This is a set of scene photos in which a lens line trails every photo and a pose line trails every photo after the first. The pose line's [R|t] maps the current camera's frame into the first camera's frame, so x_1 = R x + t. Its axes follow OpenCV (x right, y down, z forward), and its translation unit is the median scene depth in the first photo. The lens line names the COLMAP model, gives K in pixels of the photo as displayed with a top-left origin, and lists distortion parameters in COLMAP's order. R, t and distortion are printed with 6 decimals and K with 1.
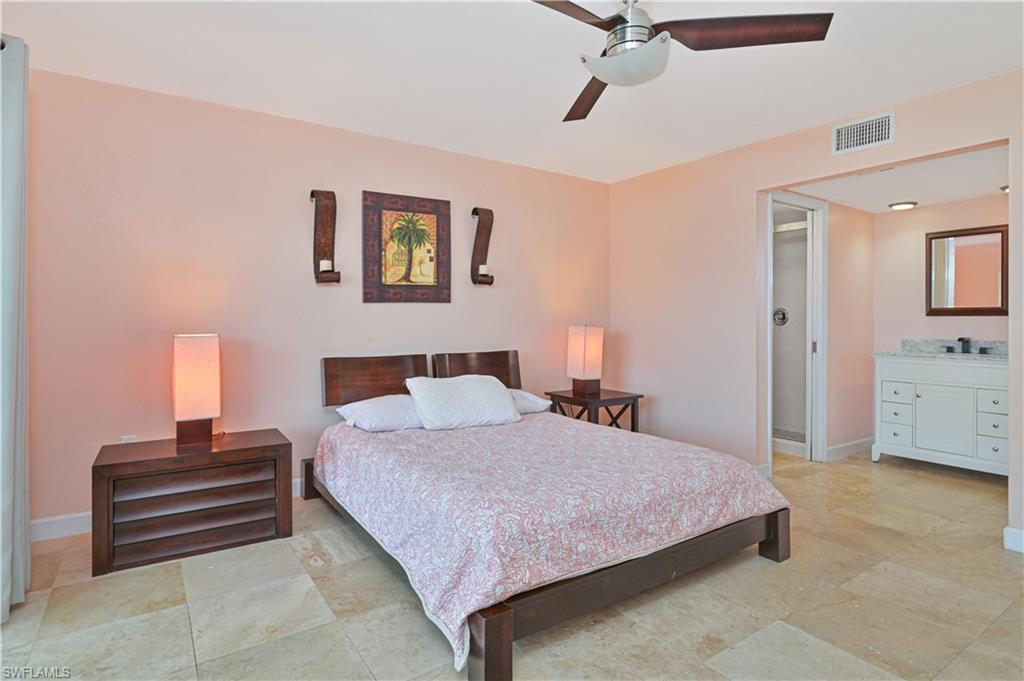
lens RADIAL K [[538.8, 0, 499.3], [0, 538.8, 320.4], [0, 0, 1]] dist [0.001188, 0.000424]
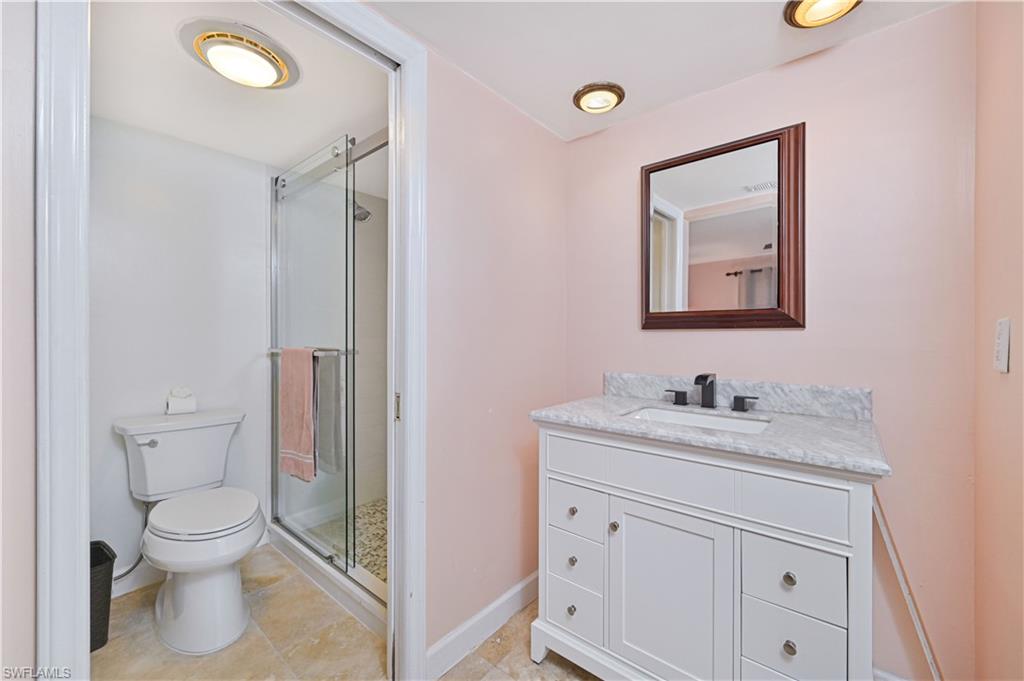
lens RADIAL K [[406.3, 0, 509.7], [0, 406.3, 337.2], [0, 0, 1]] dist [-0.002581, 0.000282]
pose [[0.957157, -0.002645, 0.289559, 0.580951], [0.000929, 0.999981, 0.006061, -0.003677], [-0.289569, -0.005532, 0.957141, 0.692889]]
